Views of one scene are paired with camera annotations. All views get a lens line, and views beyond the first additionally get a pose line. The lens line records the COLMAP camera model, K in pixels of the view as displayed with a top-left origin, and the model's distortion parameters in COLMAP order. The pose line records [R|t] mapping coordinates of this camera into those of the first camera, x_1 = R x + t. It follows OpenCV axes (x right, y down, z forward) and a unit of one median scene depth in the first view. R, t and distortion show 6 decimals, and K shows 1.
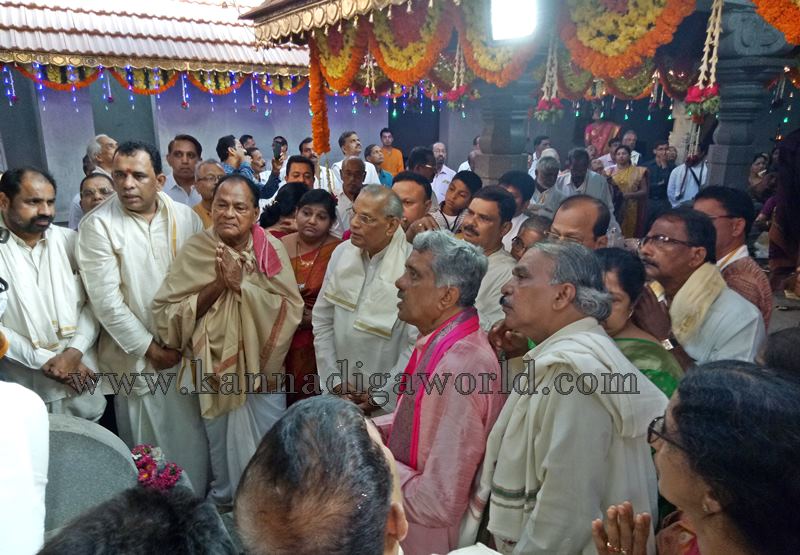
lens RADIAL K [[576.7, 0, 400.0], [0, 576.7, 277.5], [0, 0, 1]] dist [0.010898, -0.000114]
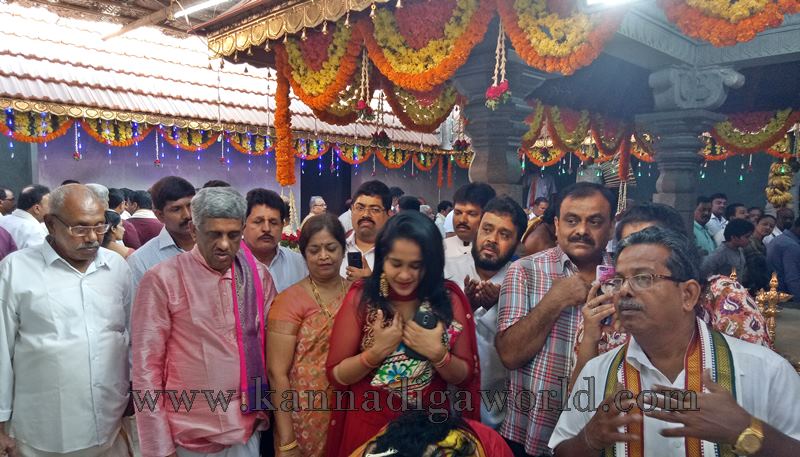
lens RADIAL K [[585.4, 0, 398.6], [0, 585.4, 262.7], [0, 0, 1]] dist [0.004951, 0.003360]
pose [[0.978905, -0.011585, 0.203989, -0.122691], [0.045262, 0.985881, -0.161216, 0.038190], [-0.199241, 0.167048, 0.965608, 0.117341]]
